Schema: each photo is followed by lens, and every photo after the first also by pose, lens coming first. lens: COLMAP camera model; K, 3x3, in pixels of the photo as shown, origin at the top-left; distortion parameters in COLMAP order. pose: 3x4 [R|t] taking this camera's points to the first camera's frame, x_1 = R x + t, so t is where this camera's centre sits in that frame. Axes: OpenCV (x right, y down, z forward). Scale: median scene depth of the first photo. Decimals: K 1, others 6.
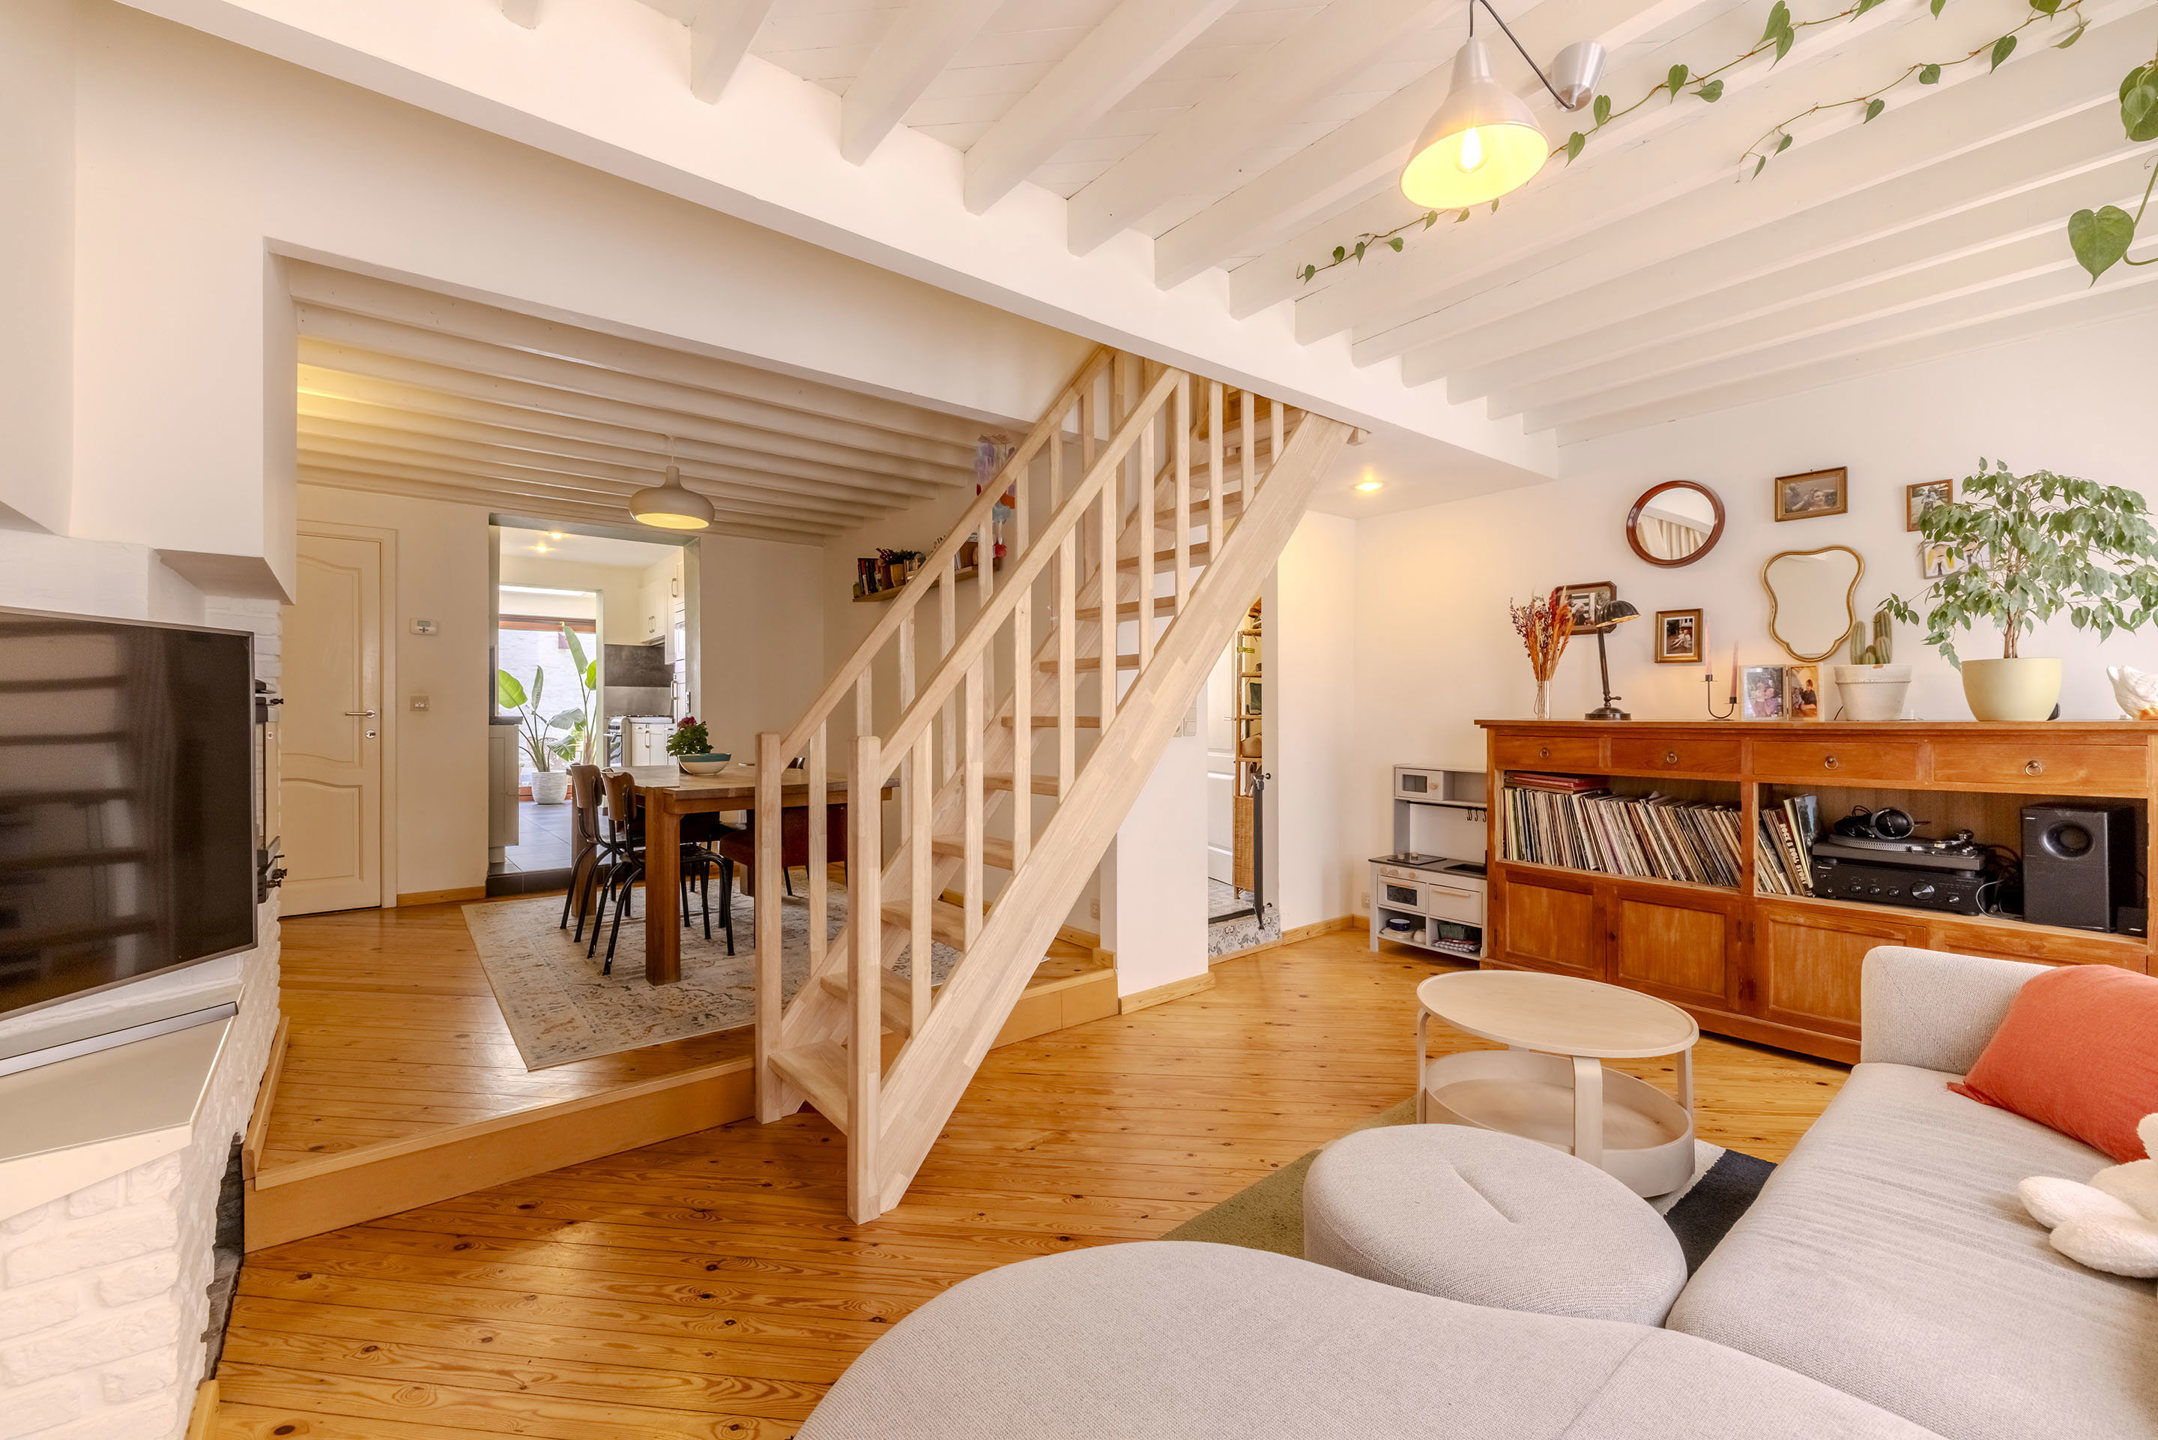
lens RADIAL K [[928.3, 0, 1092.3], [0, 928.3, 710.9], [0, 0, 1]] dist [0.001931, 0.000079]
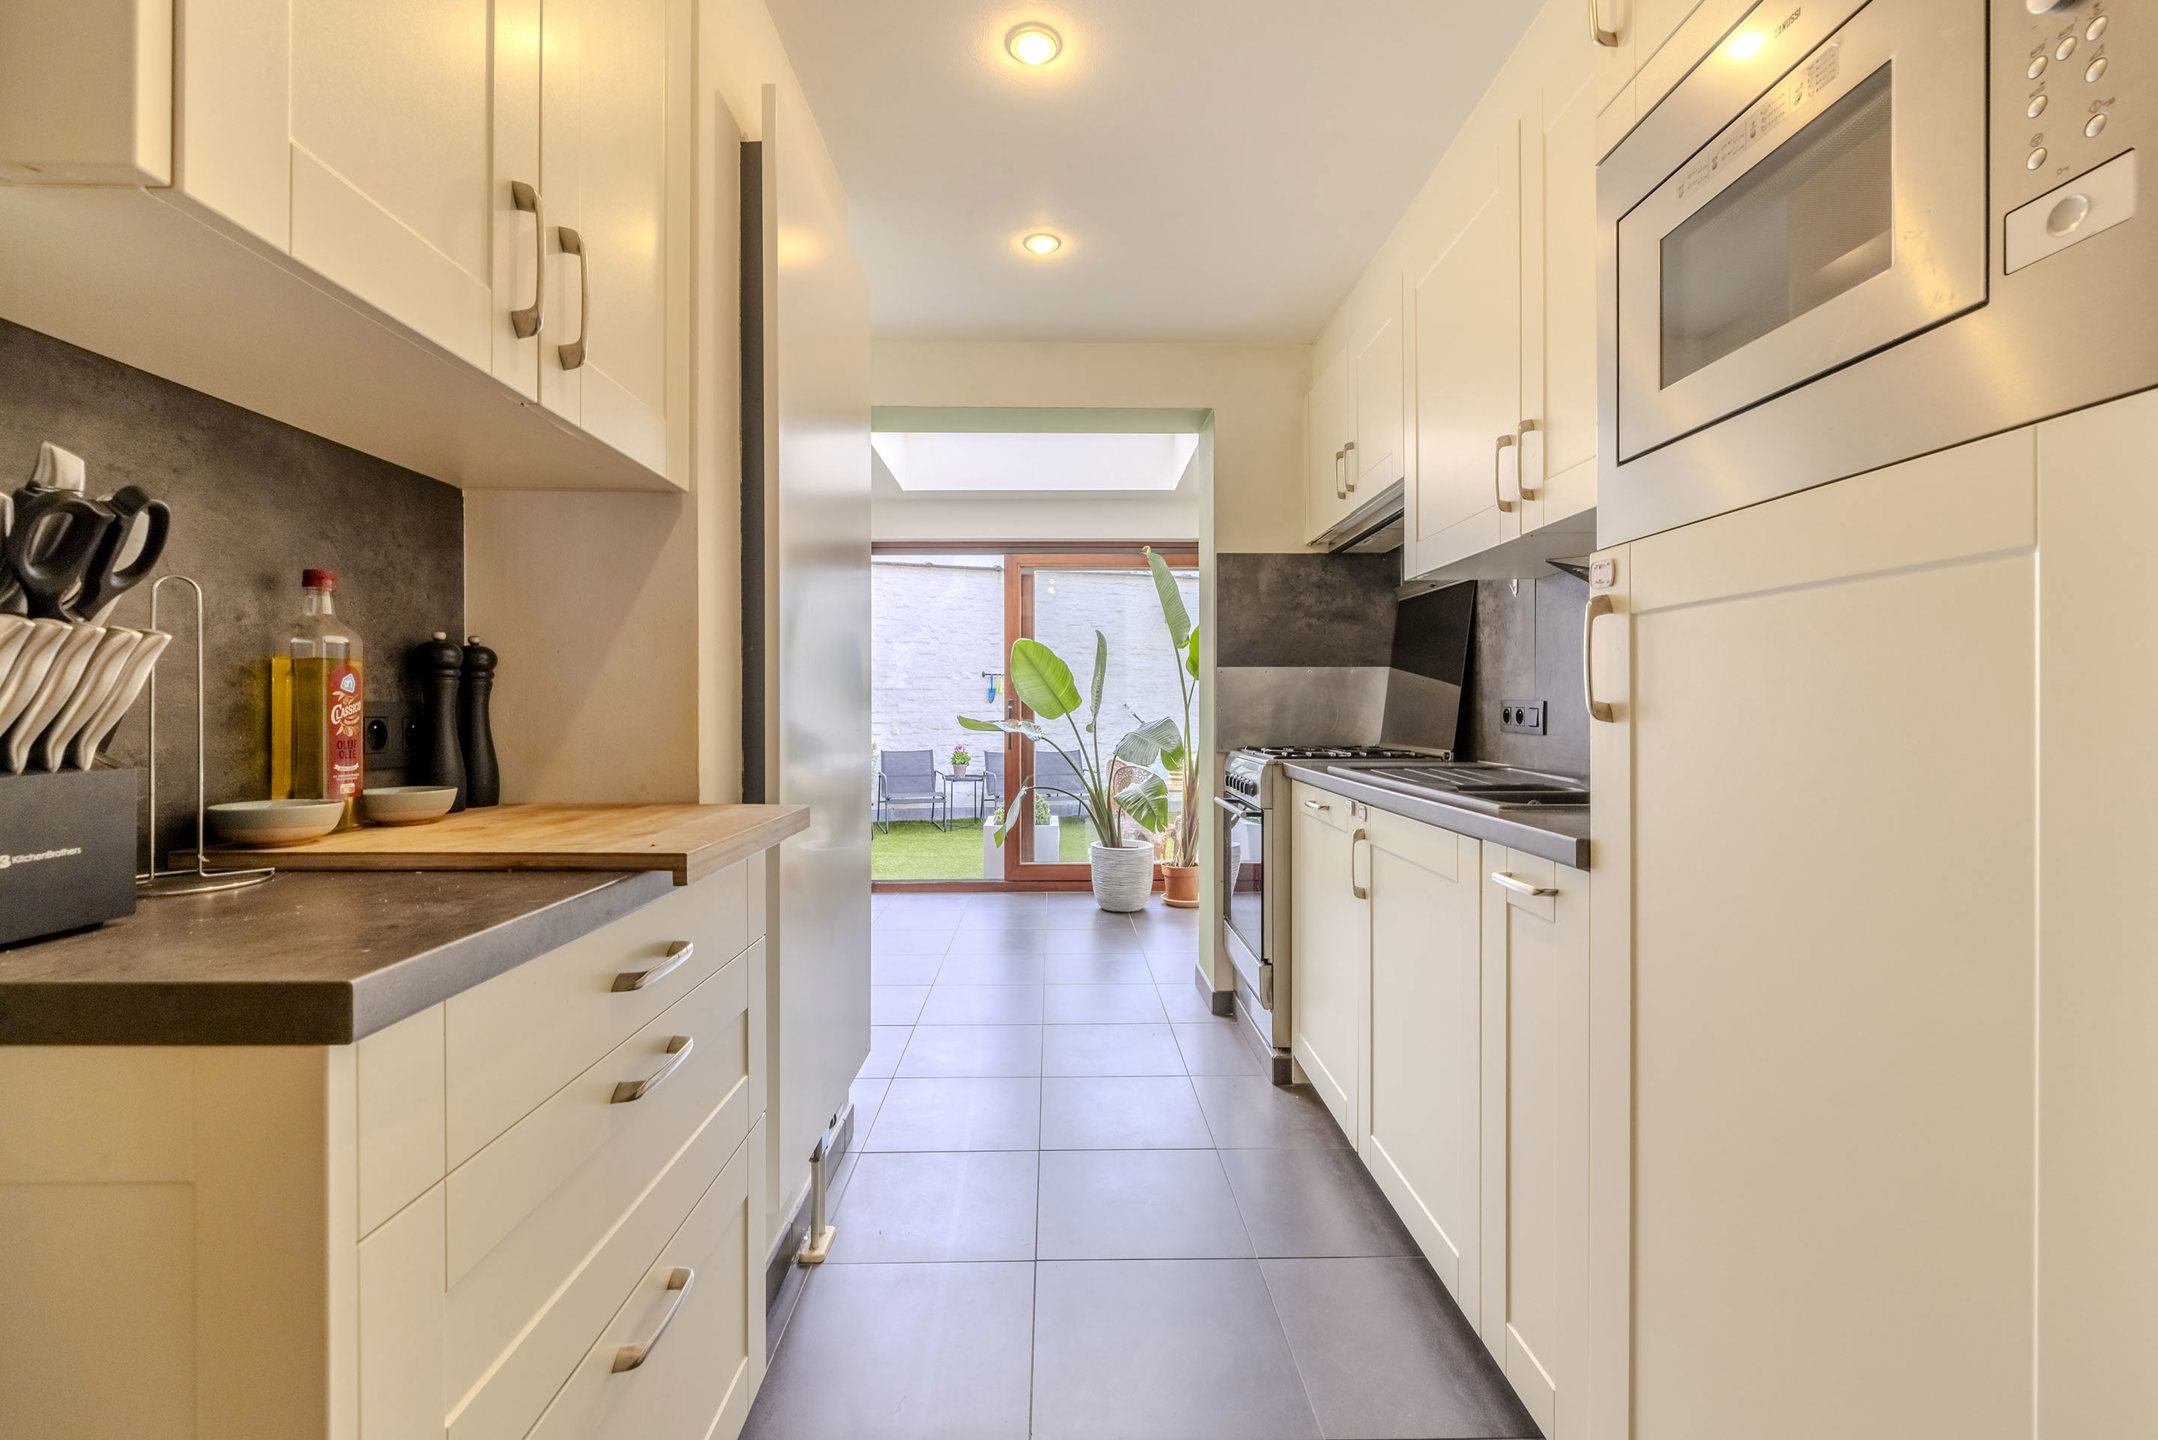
lens RADIAL K [[928.3, 0, 1081.1], [0, 928.3, 705.8], [0, 0, 1]] dist [0.001931, 0.000079]
pose [[0.802126, -0.000944, -0.597154, -0.311078], [0.002613, 0.999995, 0.001929, -0.010915], [0.597149, -0.003107, 0.802124, 0.600605]]
